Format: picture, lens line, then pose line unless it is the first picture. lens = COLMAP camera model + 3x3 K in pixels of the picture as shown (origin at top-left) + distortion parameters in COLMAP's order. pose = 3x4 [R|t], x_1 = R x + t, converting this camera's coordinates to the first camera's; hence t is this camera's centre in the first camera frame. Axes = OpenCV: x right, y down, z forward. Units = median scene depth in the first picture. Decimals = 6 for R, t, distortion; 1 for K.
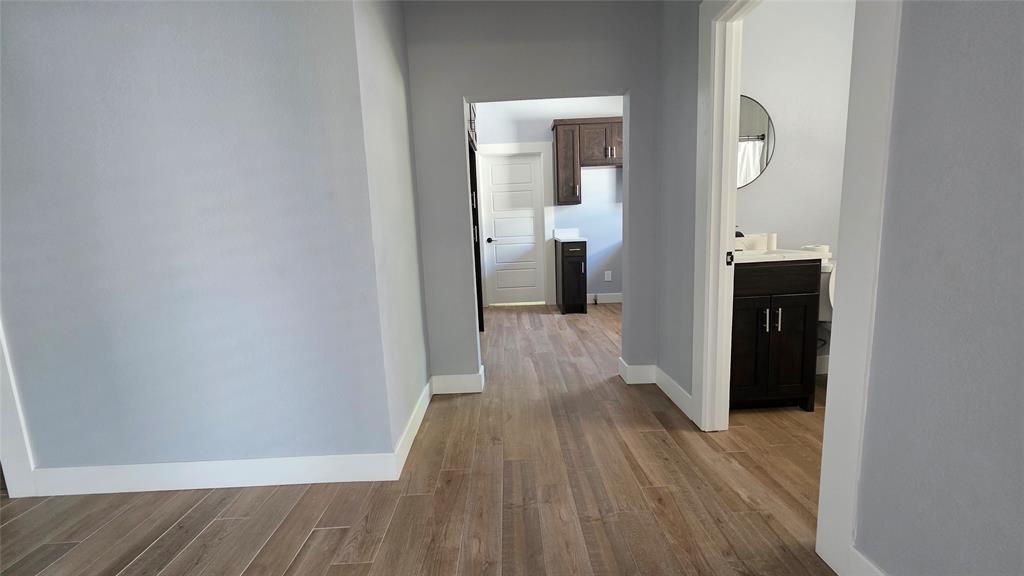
lens RADIAL K [[406.7, 0, 510.9], [0, 406.7, 285.0], [0, 0, 1]] dist [0.001495, 0.000076]
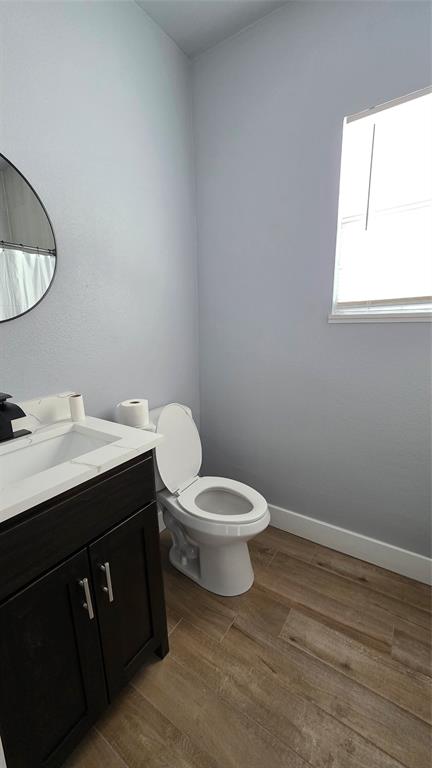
lens RADIAL K [[305.0, 0, 214.5], [0, 305.0, 385.7], [0, 0, 1]] dist [0.001495, 0.000076]
pose [[0.578687, -0.145008, 0.802555, 0.424507], [0.116845, 0.988655, 0.094381, -0.176597], [-0.807136, 0.039157, 0.589065, 0.596618]]
